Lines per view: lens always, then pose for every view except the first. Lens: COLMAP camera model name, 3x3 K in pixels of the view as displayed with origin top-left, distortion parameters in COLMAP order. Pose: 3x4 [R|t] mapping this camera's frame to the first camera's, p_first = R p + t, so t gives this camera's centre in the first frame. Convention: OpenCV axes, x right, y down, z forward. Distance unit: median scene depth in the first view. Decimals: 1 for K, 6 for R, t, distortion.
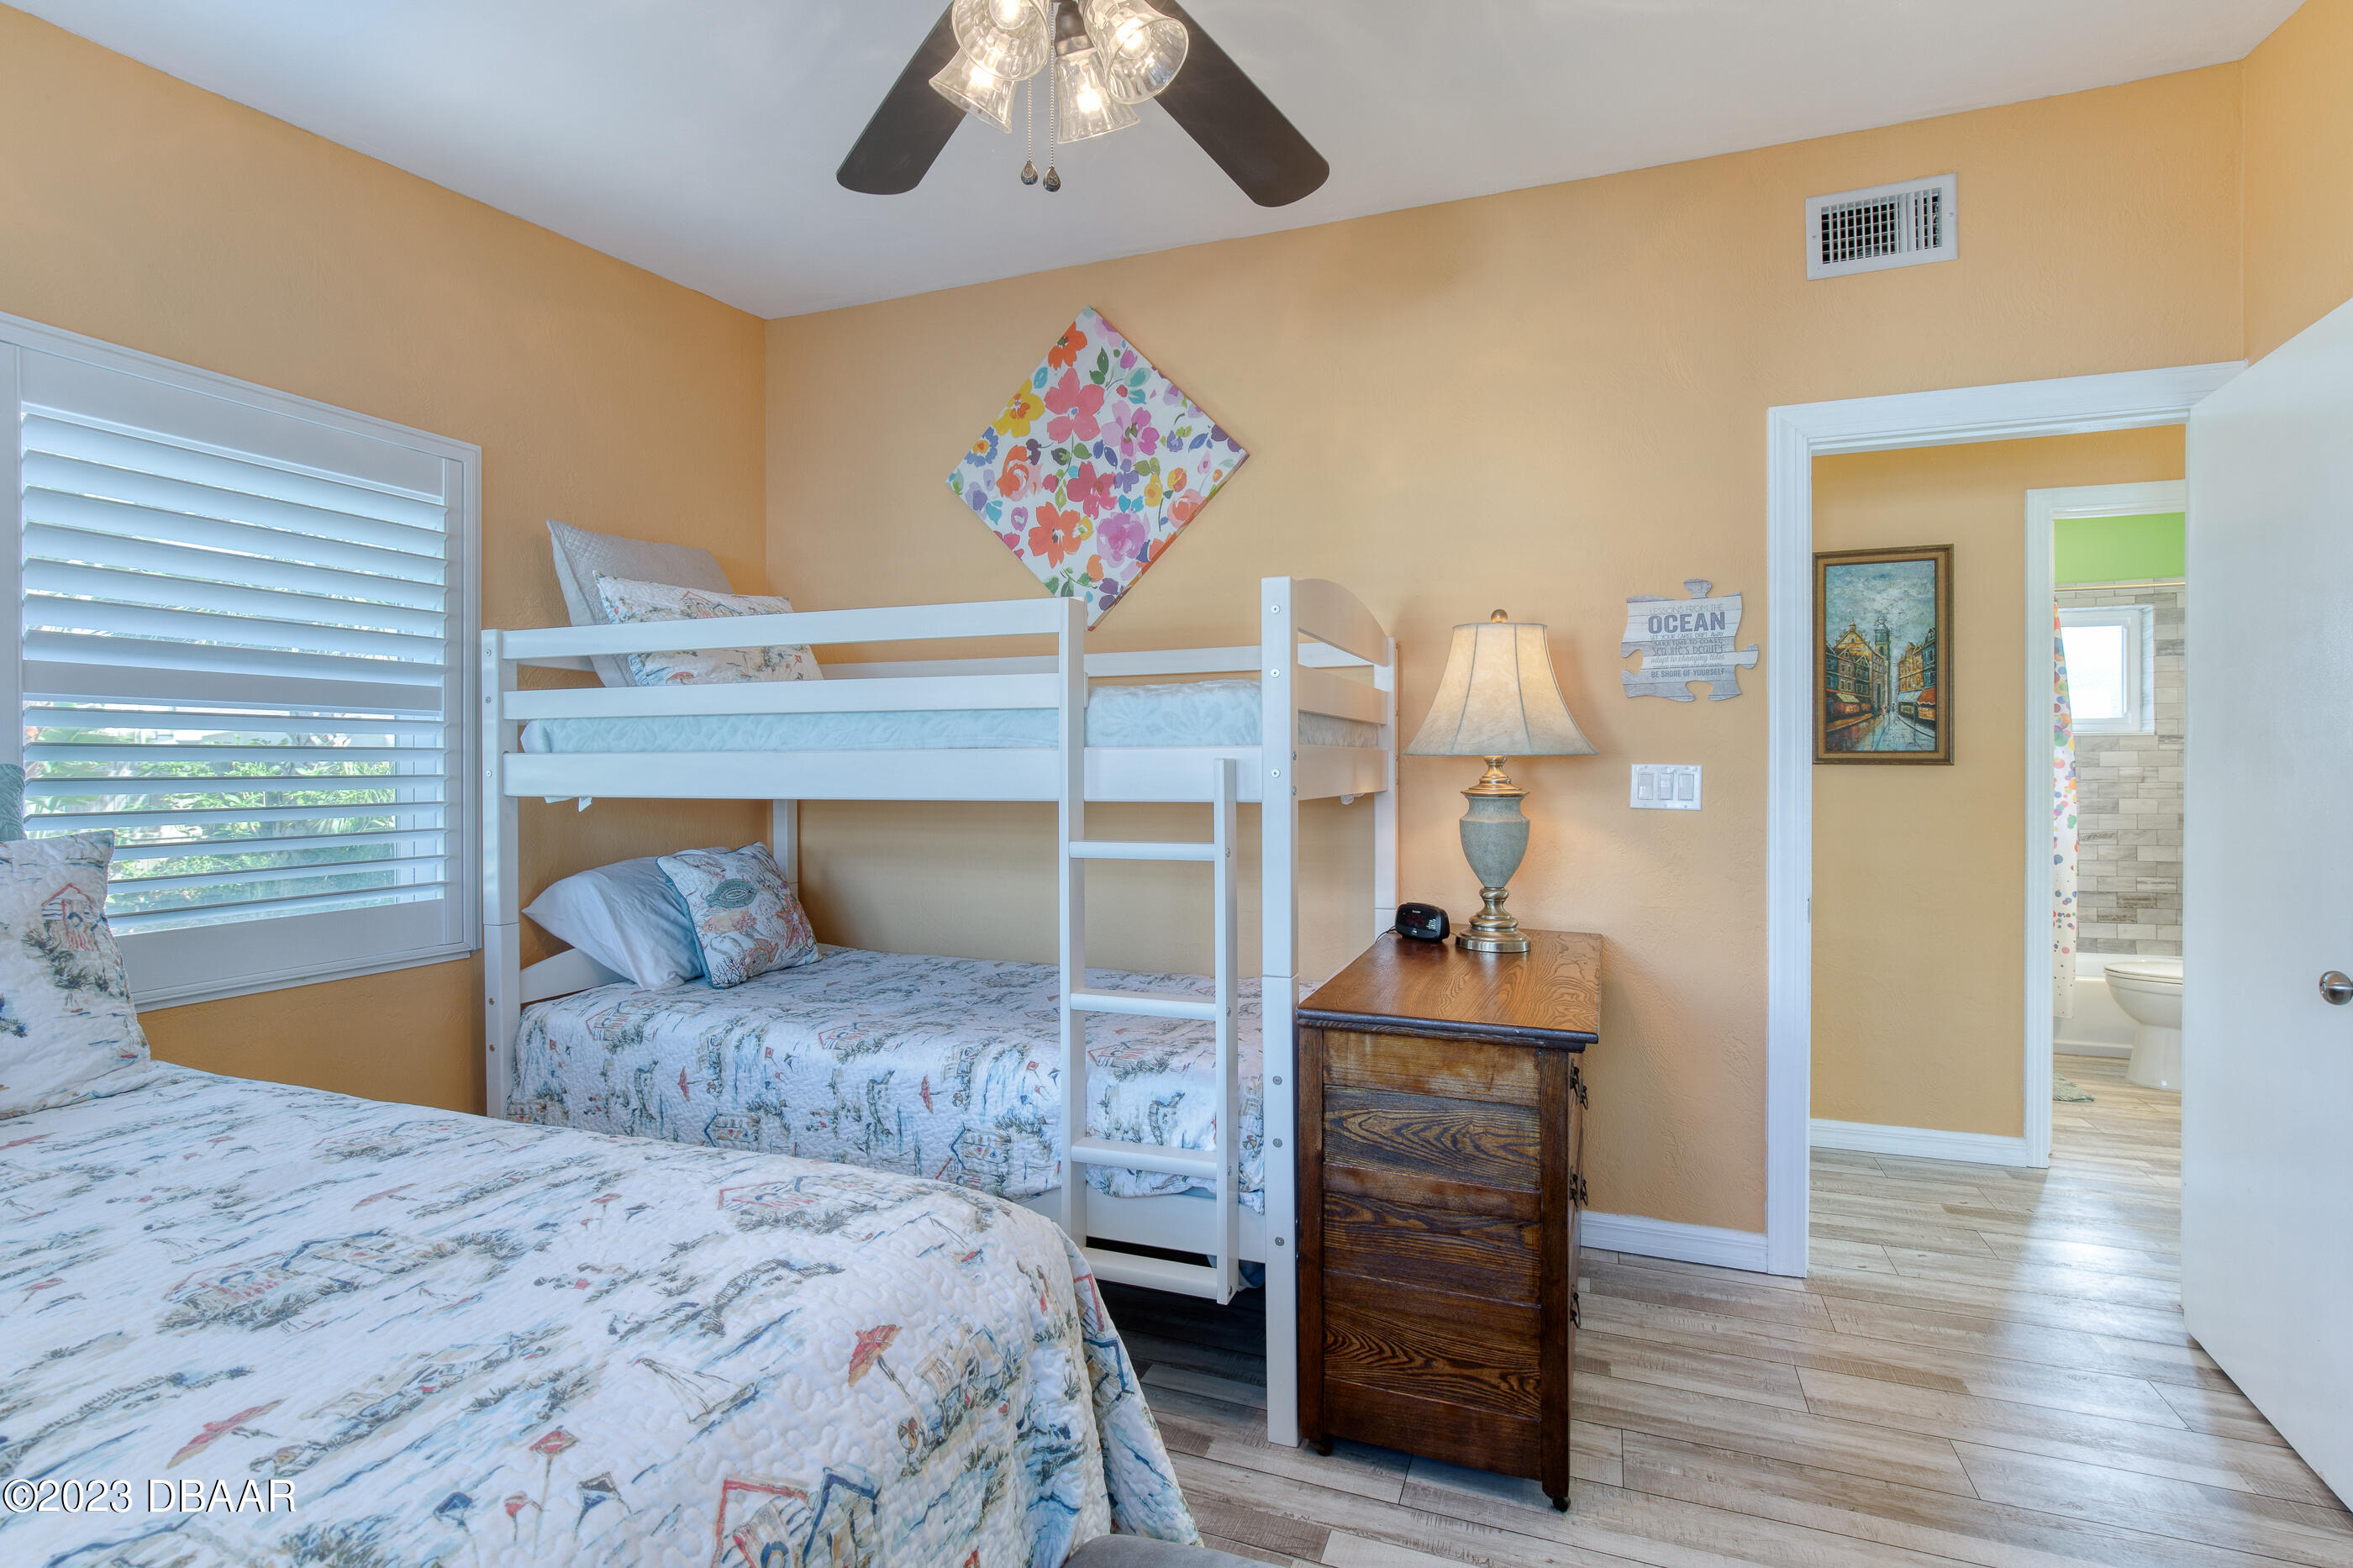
lens RADIAL K [[1081.6, 0, 1178.7], [0, 1081.6, 777.0], [0, 0, 1]] dist [-0.009773, 0.000930]
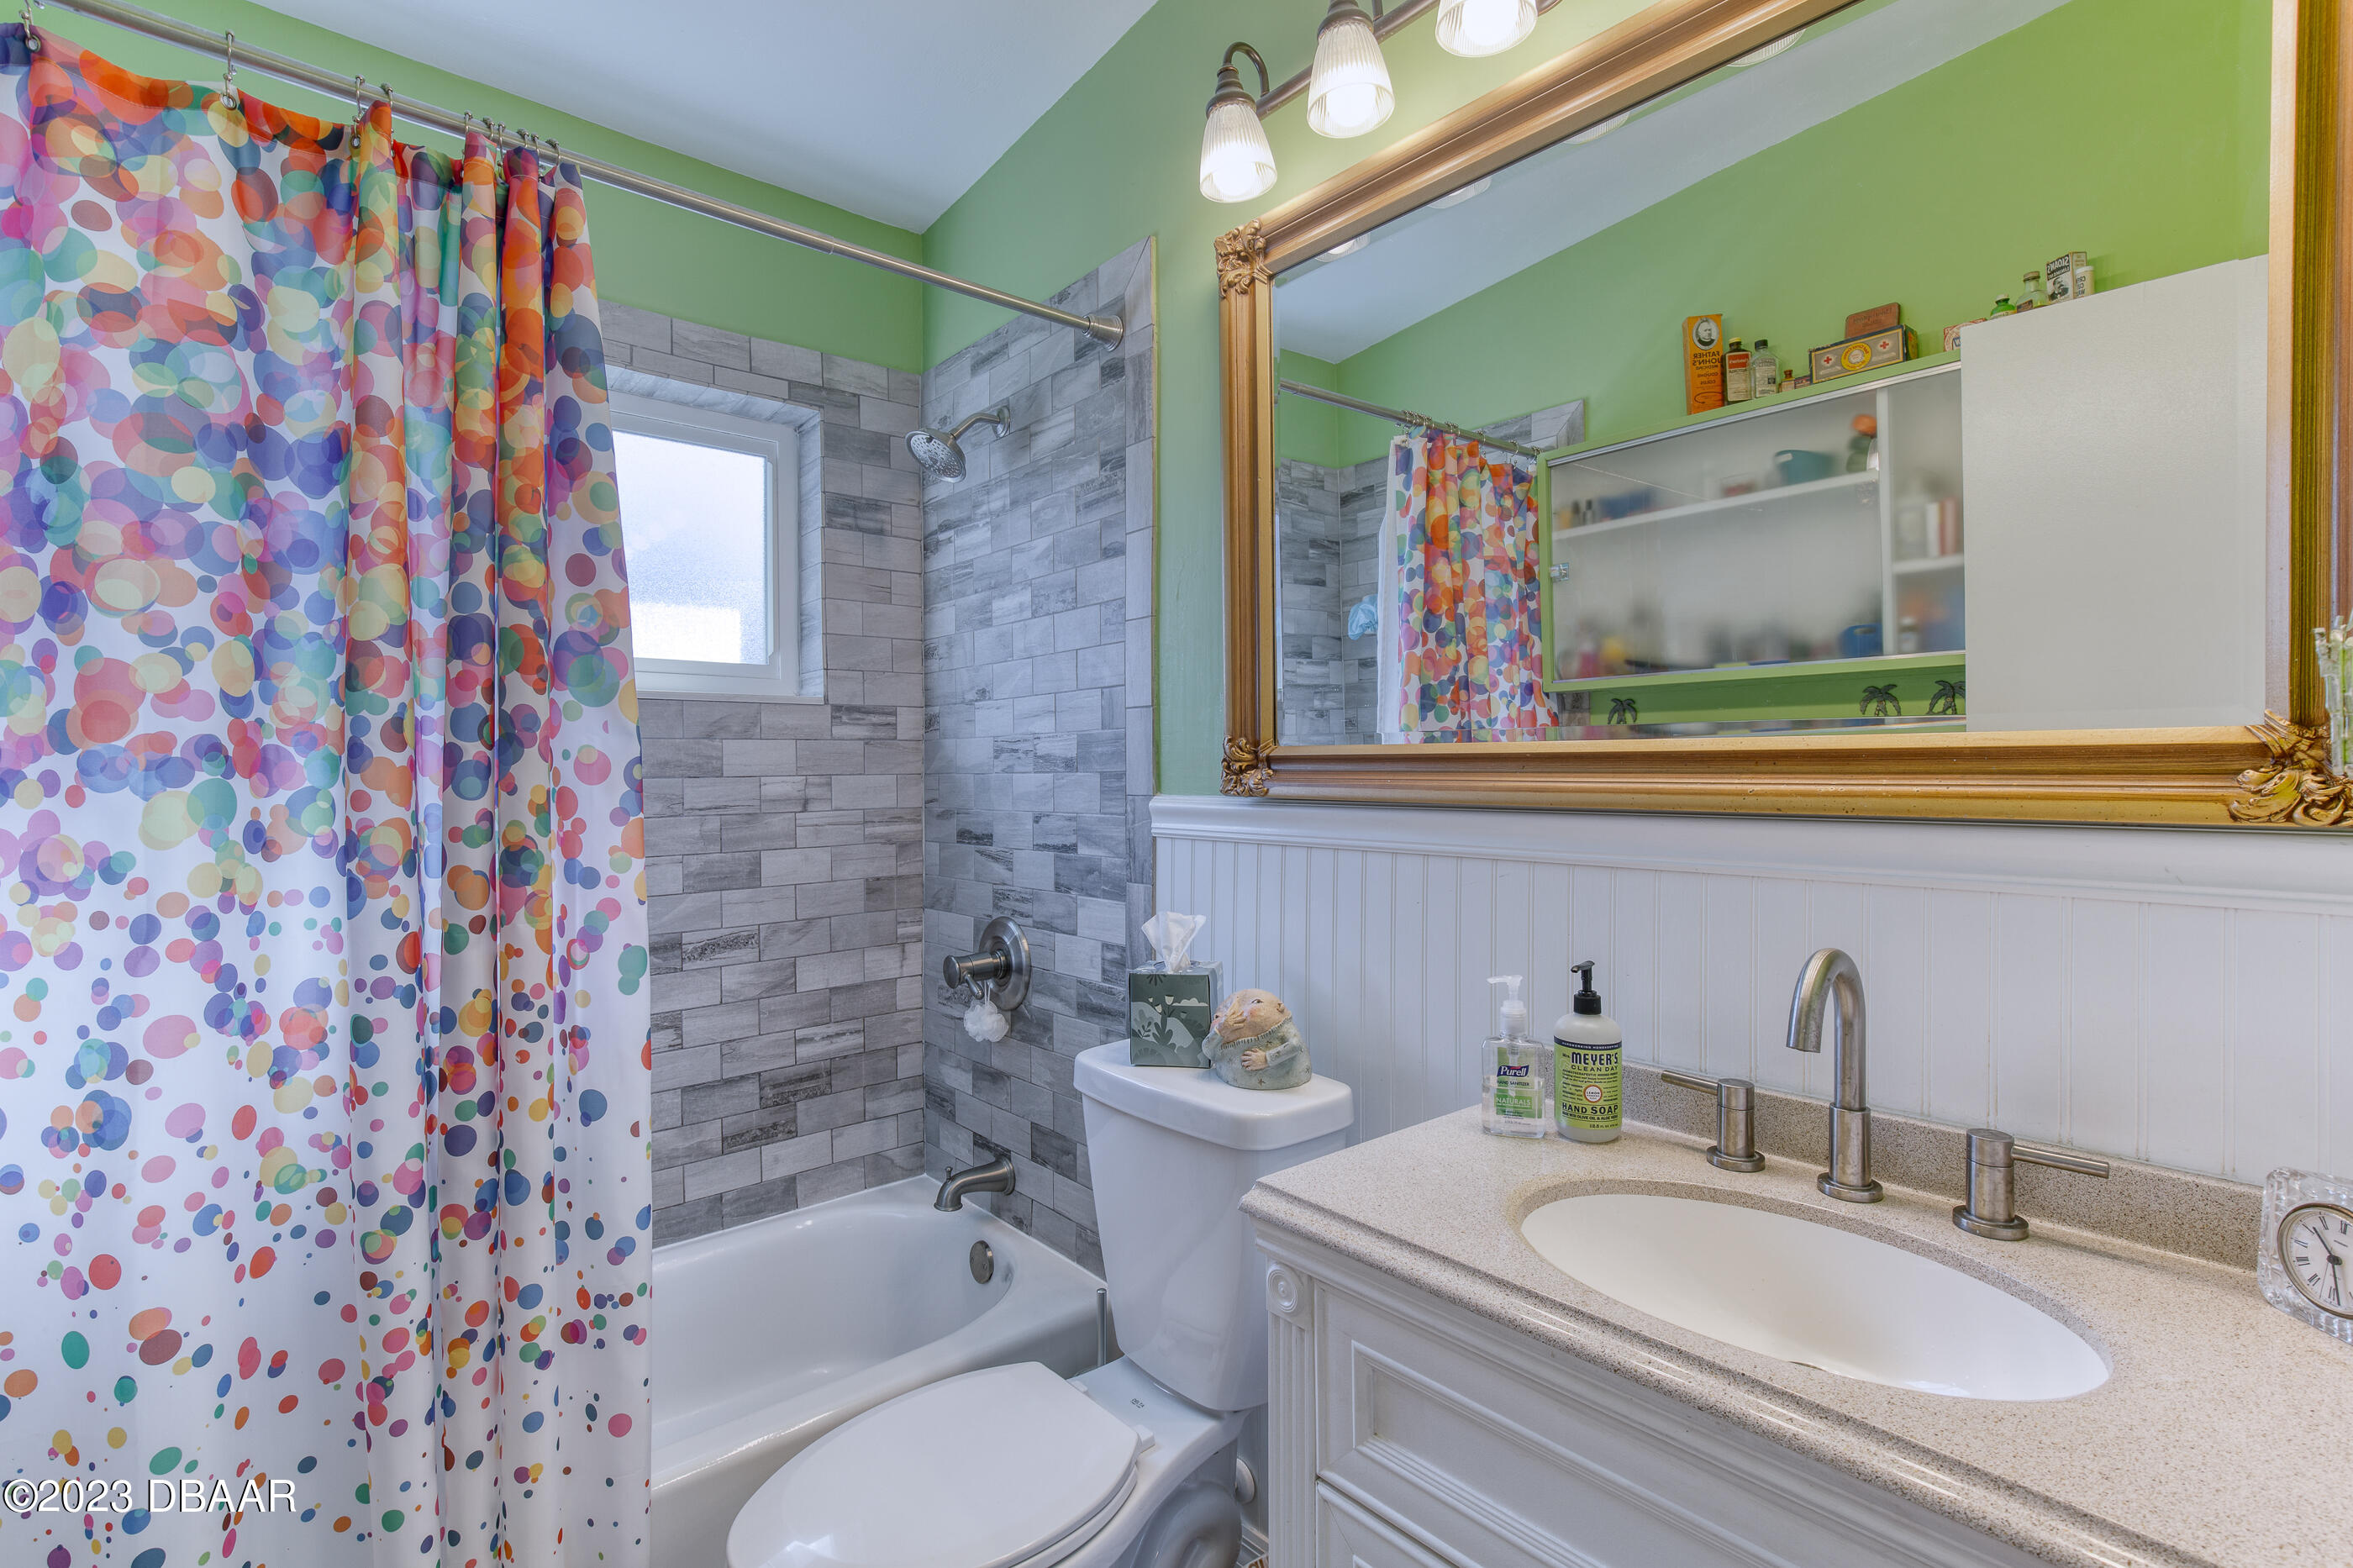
lens RADIAL K [[1081.6, 0, 1163.6], [0, 1081.6, 772.7], [0, 0, 1]] dist [-0.009773, 0.000930]
pose [[0.470894, -0.001552, 0.882189, 0.576343], [0.008994, 0.999955, -0.003041, -0.008105], [-0.882144, 0.009367, 0.470887, 0.661409]]
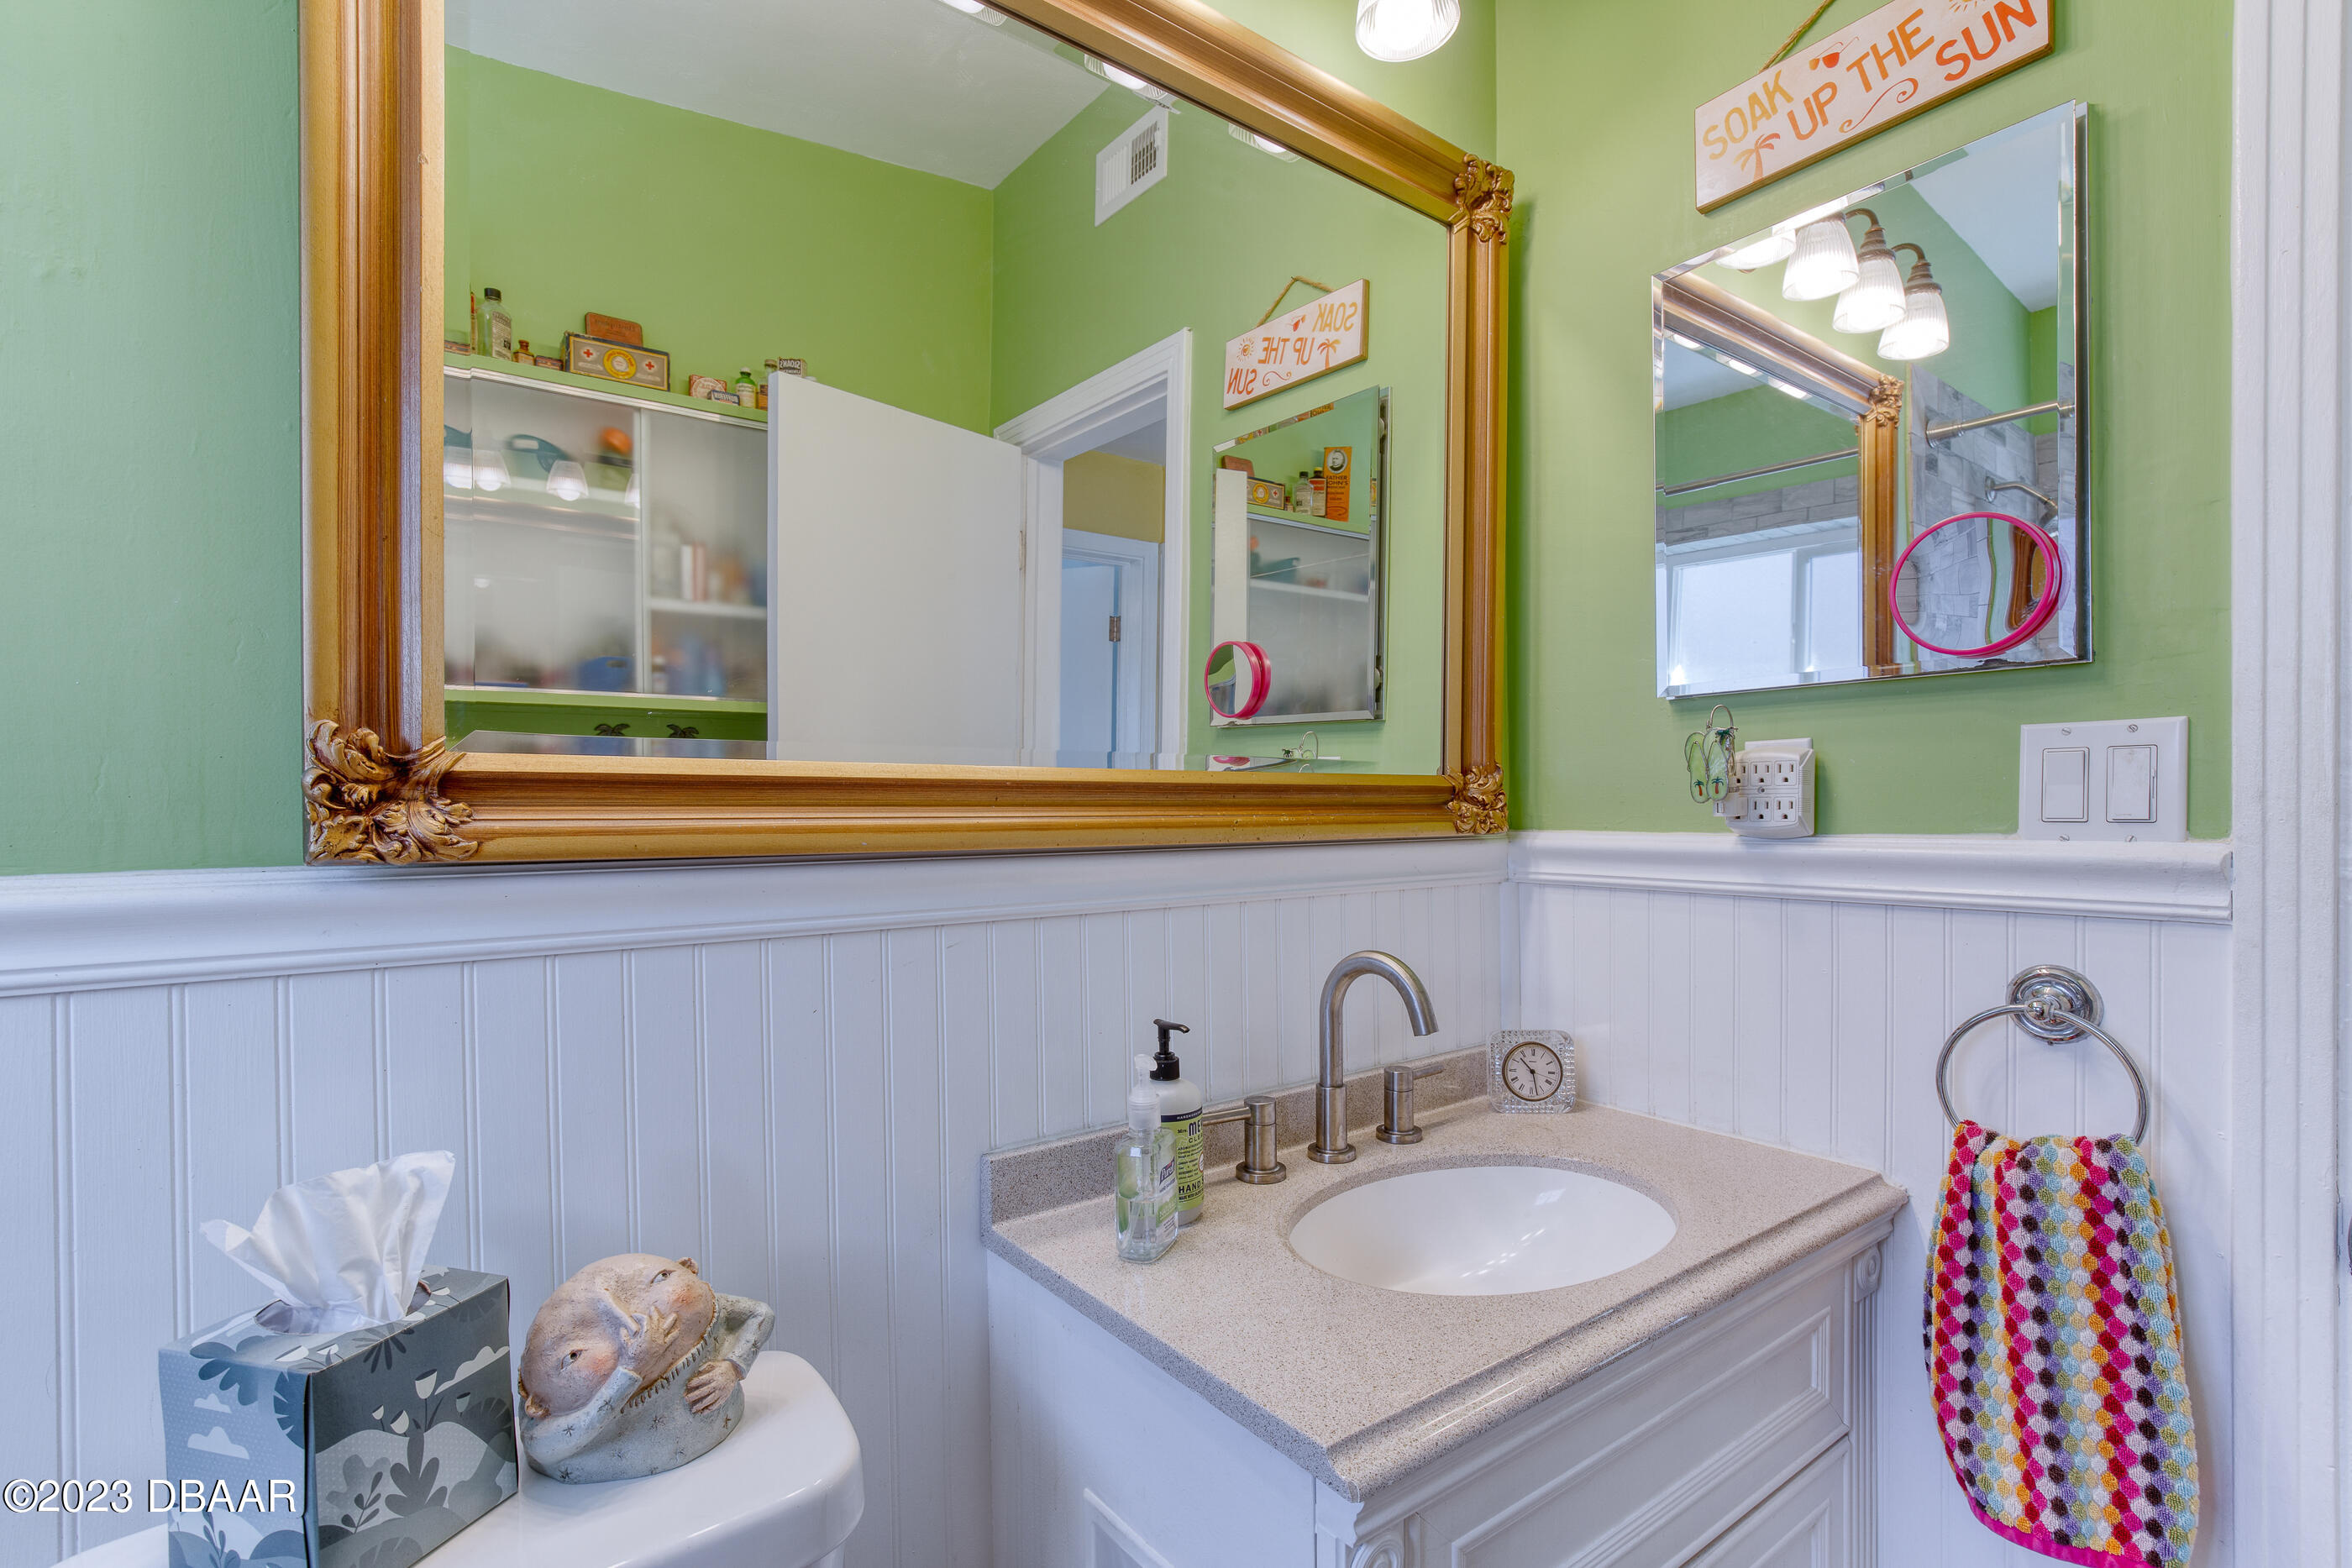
lens RADIAL K [[1081.1, 0, 1175.7], [0, 1081.1, 827.0], [0, 0, 1]] dist [-0.009773, 0.000930]
pose [[-0.845484, 0.004981, 0.533977, 0.904215], [0.018551, 0.999627, 0.020049, -0.006920], [-0.533678, 0.026857, -0.845261, 1.137511]]
